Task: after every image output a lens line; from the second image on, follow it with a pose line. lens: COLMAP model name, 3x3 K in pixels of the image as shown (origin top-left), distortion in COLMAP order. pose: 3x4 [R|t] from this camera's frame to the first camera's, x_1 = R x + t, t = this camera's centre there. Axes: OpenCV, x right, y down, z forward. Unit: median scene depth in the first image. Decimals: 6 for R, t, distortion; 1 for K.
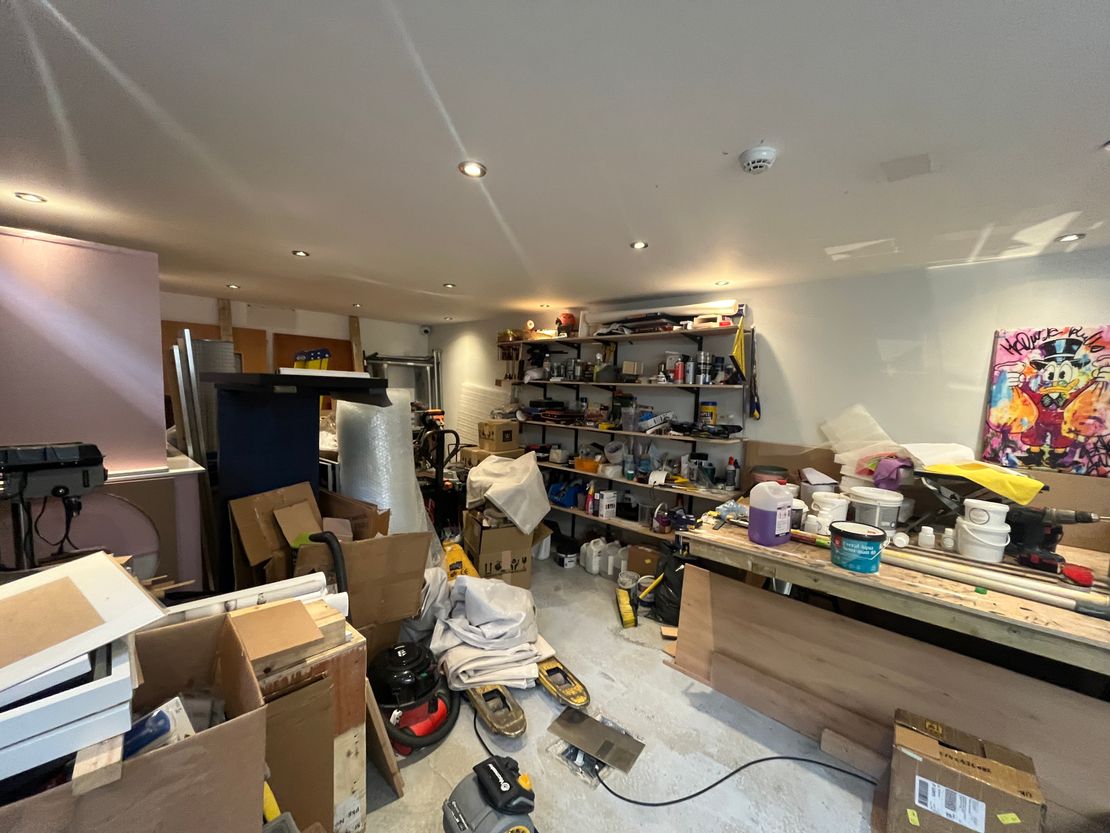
lens RADIAL K [[450.2, 0, 553.8], [0, 450.2, 417.3], [0, 0, 1]] dist [-0.003339, 0.000533]
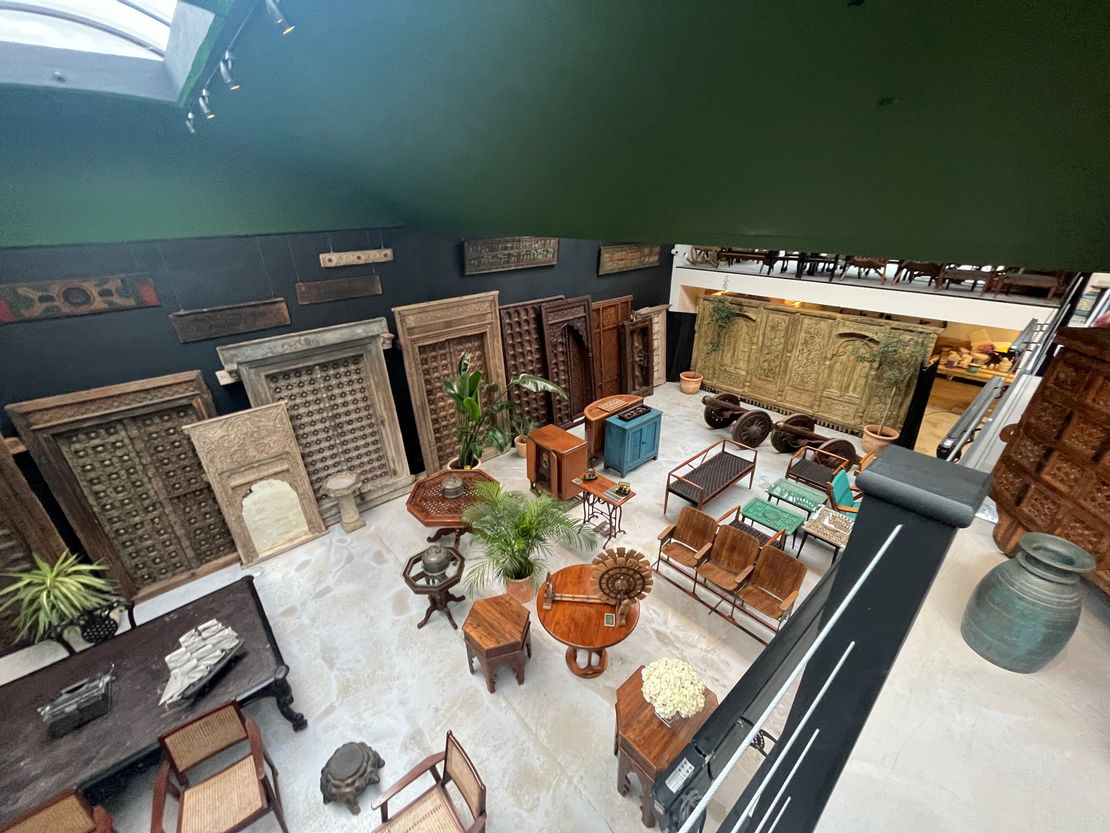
lens RADIAL K [[450.2, 0, 554.7], [0, 450.2, 420.5], [0, 0, 1]] dist [-0.003339, 0.000533]
pose [[0.993091, 0.003903, -0.117279, -2.654324], [0.039467, 0.930111, 0.365153, -0.927981], [0.110508, -0.367258, 0.923531, -3.414552]]
